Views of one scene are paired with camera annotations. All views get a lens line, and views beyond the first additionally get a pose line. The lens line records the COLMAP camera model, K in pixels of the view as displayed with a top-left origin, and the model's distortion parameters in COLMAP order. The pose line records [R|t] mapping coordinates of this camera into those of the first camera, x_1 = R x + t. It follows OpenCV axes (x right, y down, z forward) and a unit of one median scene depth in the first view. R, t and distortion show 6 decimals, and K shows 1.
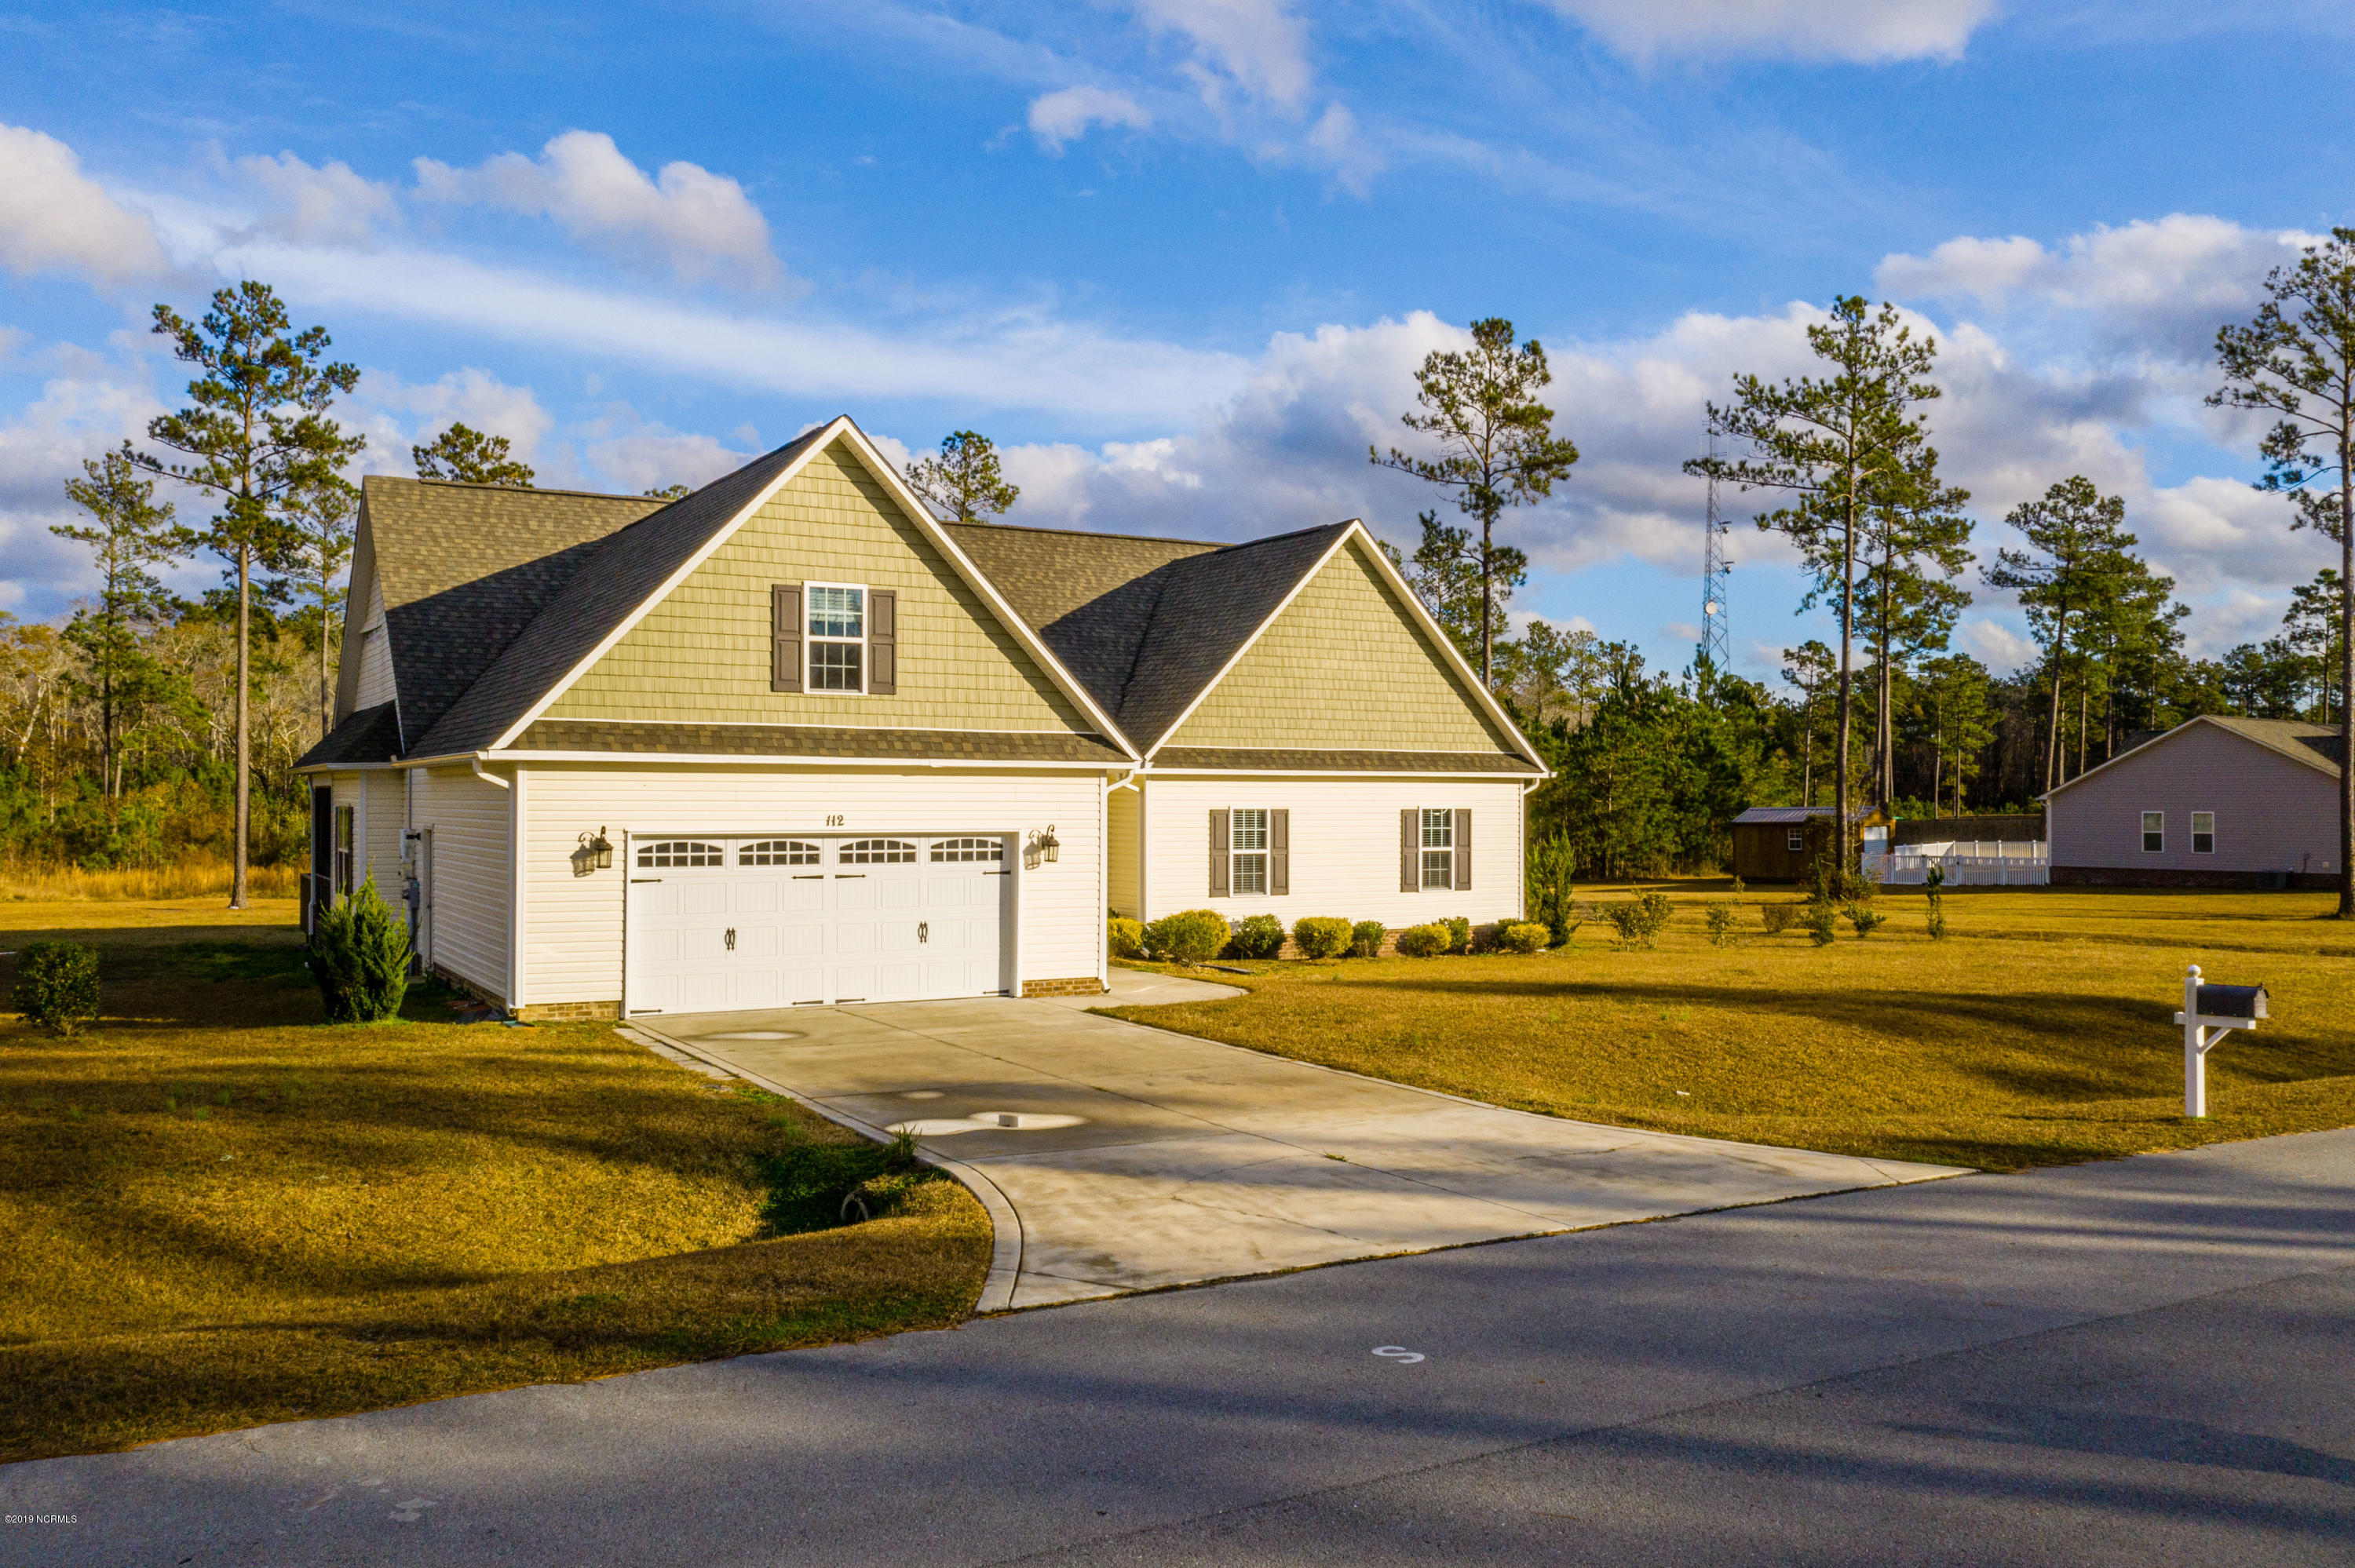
lens RADIAL K [[1887.2, 0, 1177.5], [0, 1887.2, 784.0], [0, 0, 1]] dist [0.003651, 0.005411]
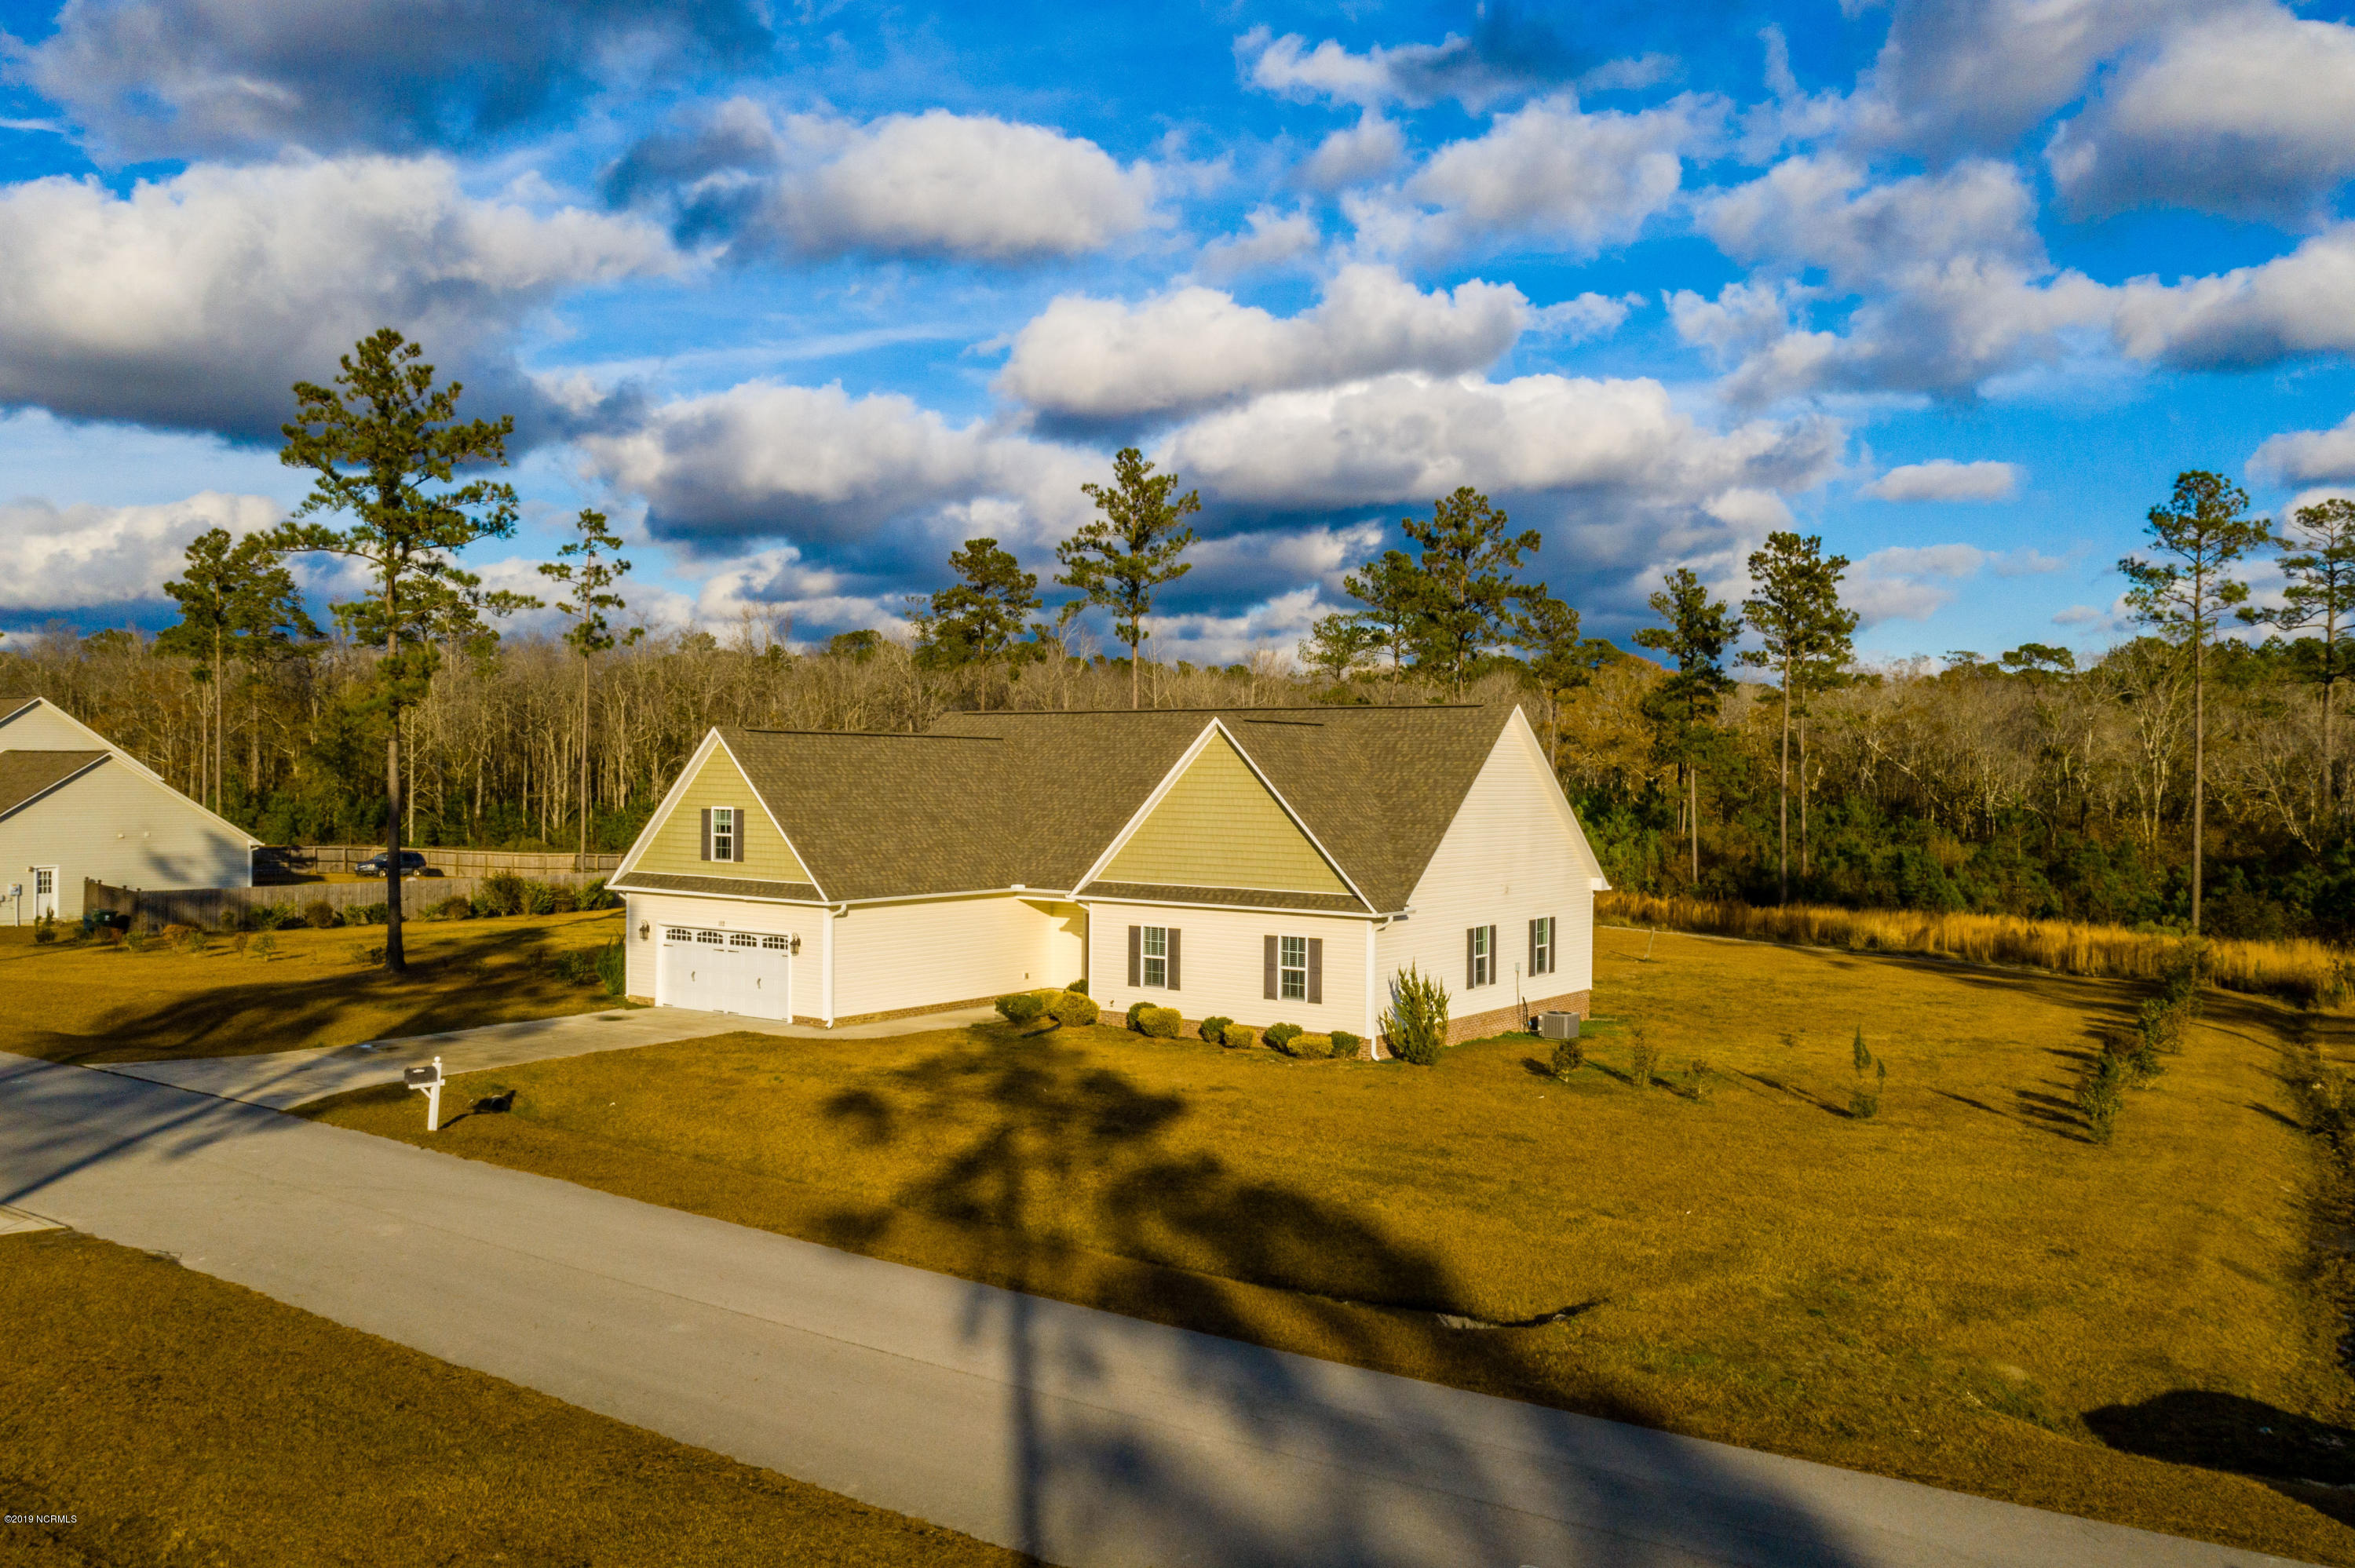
lens RADIAL K [[1868.0, 0, 1177.5], [0, 1868.0, 784.0], [0, 0, 1]] dist [0.000219, 0.000195]
pose [[0.411896, 0.007225, -0.911202, 1.761044], [-0.000500, 0.999970, 0.007703, -0.139516], [0.911231, -0.002717, 0.411887, 0.587477]]
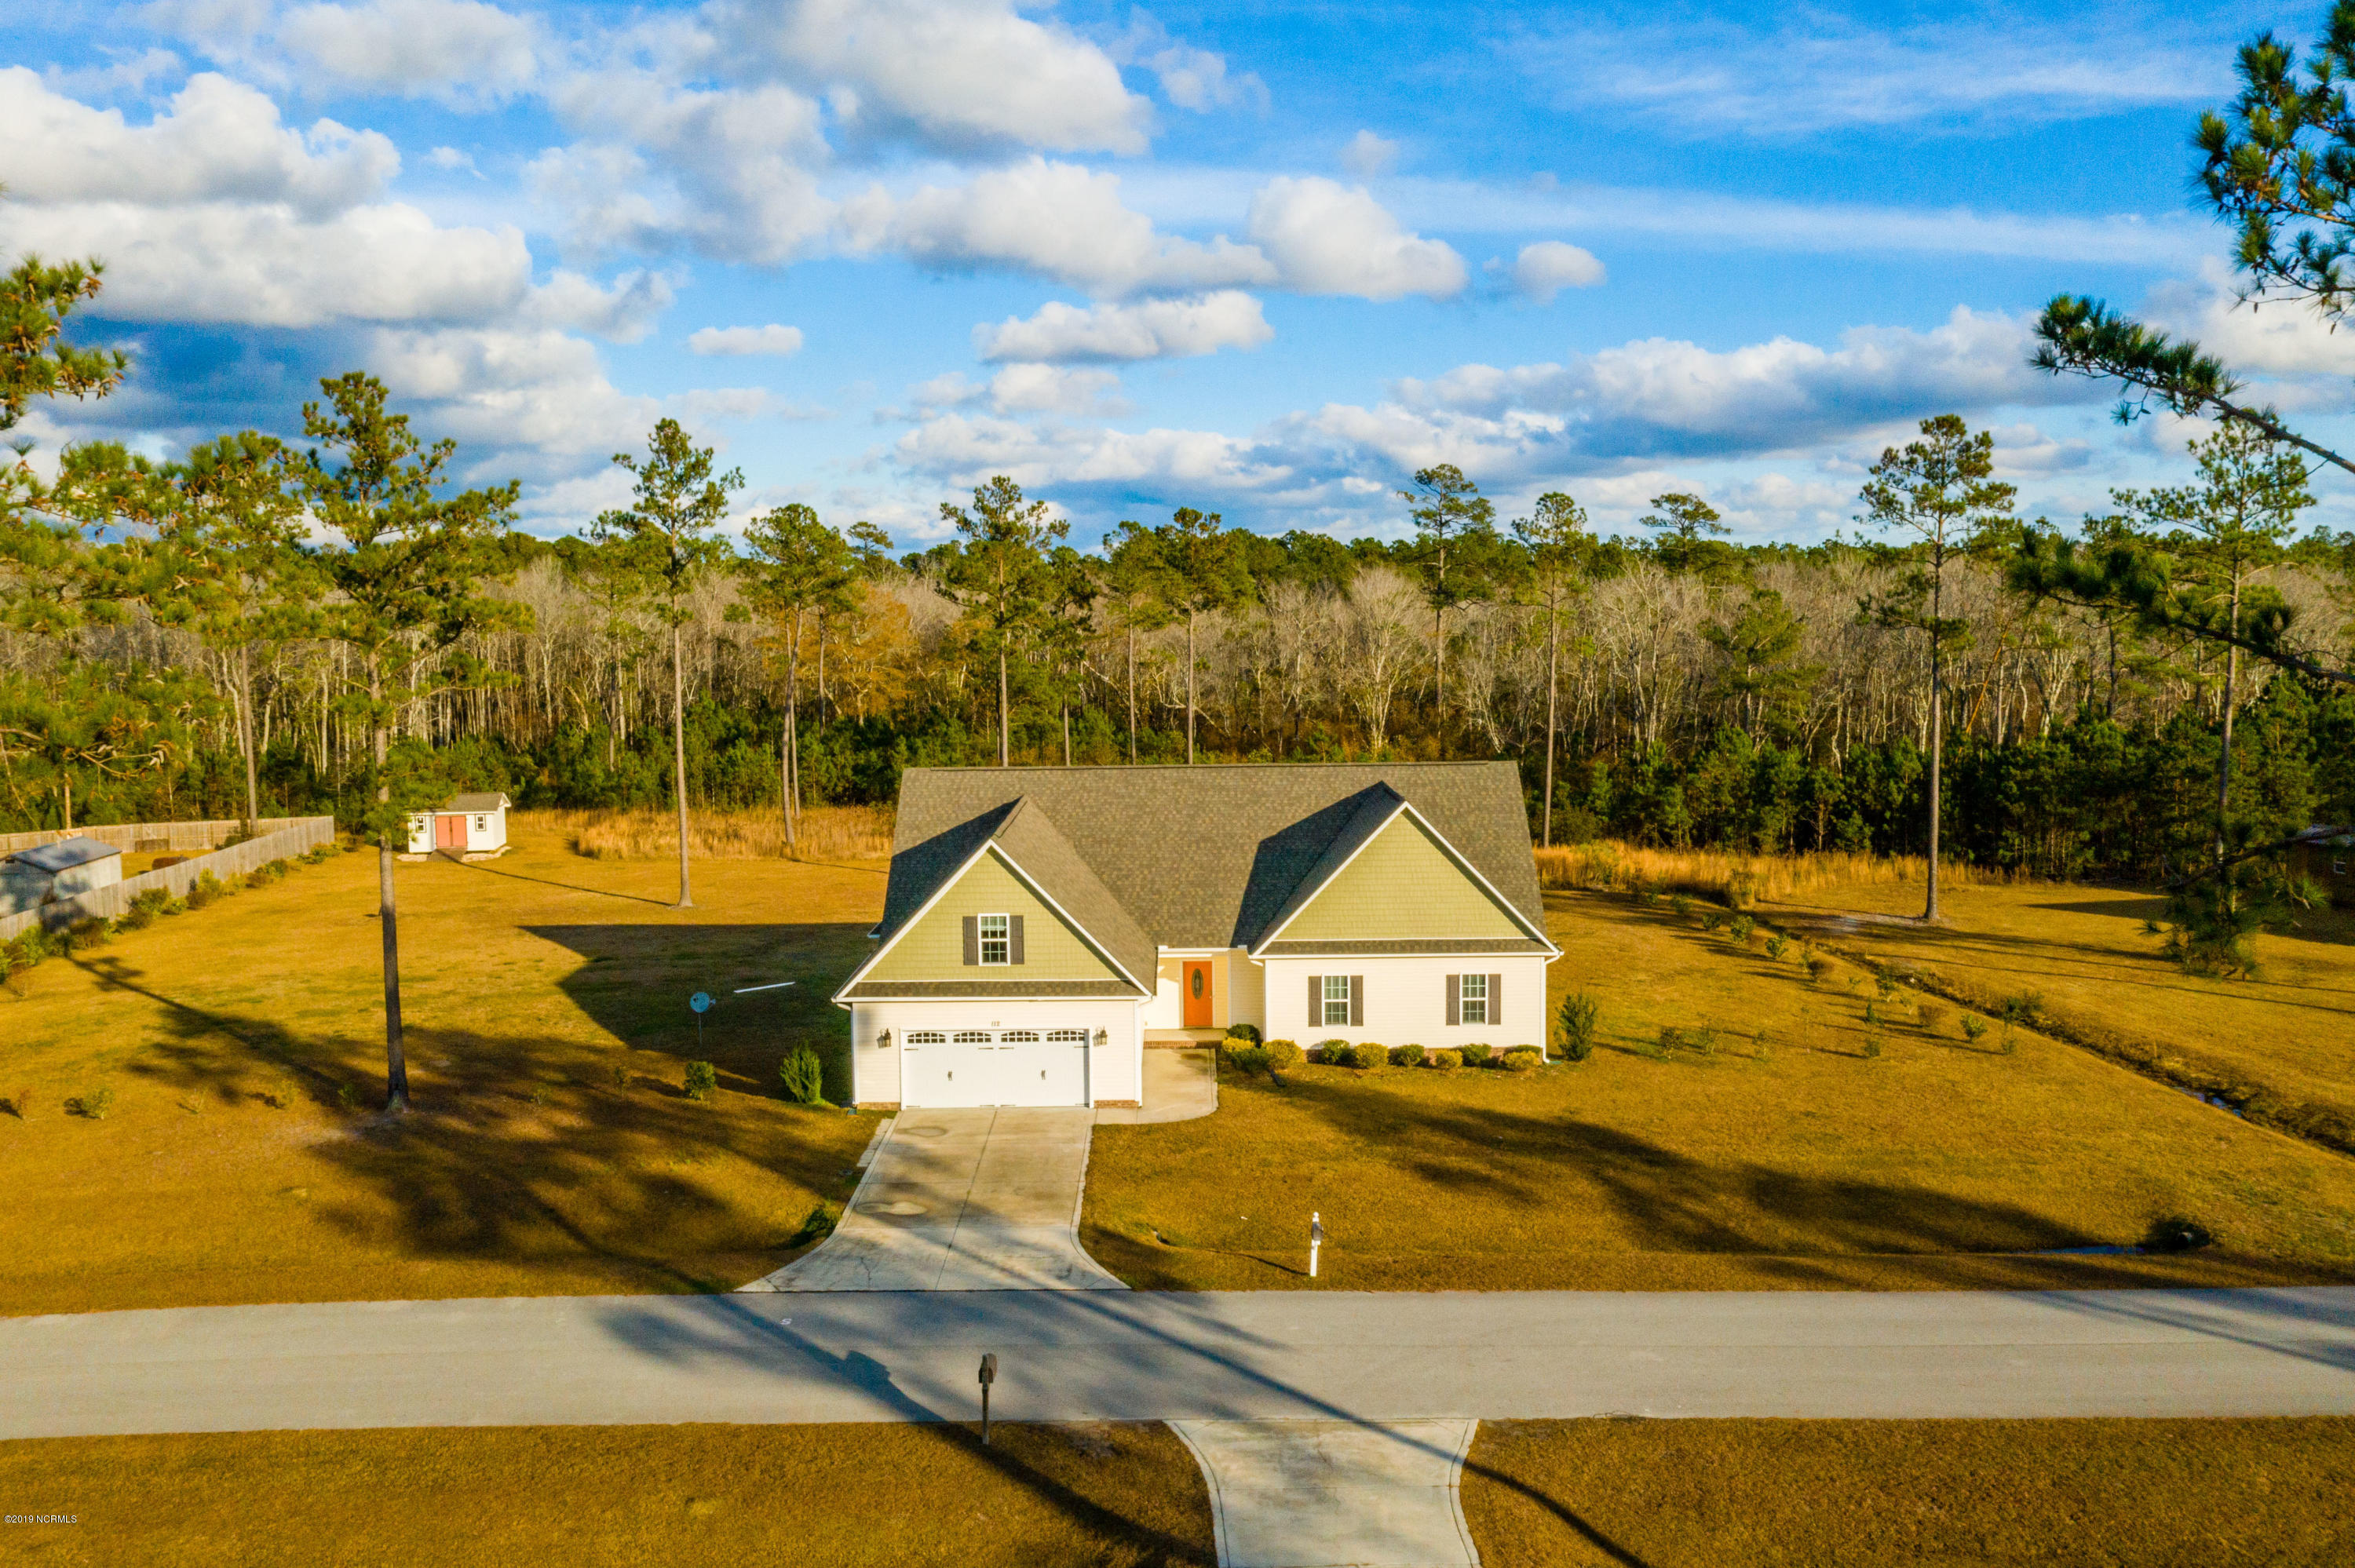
lens RADIAL K [[1931.8, 0, 1177.5], [0, 1931.8, 784.0], [0, 0, 1]] dist [0.003569, -0.004404]
pose [[0.869005, 0.033409, -0.493674, 1.016922], [0.017833, 0.994955, 0.098724, -0.440680], [0.494482, -0.094595, 0.864025, -0.727786]]
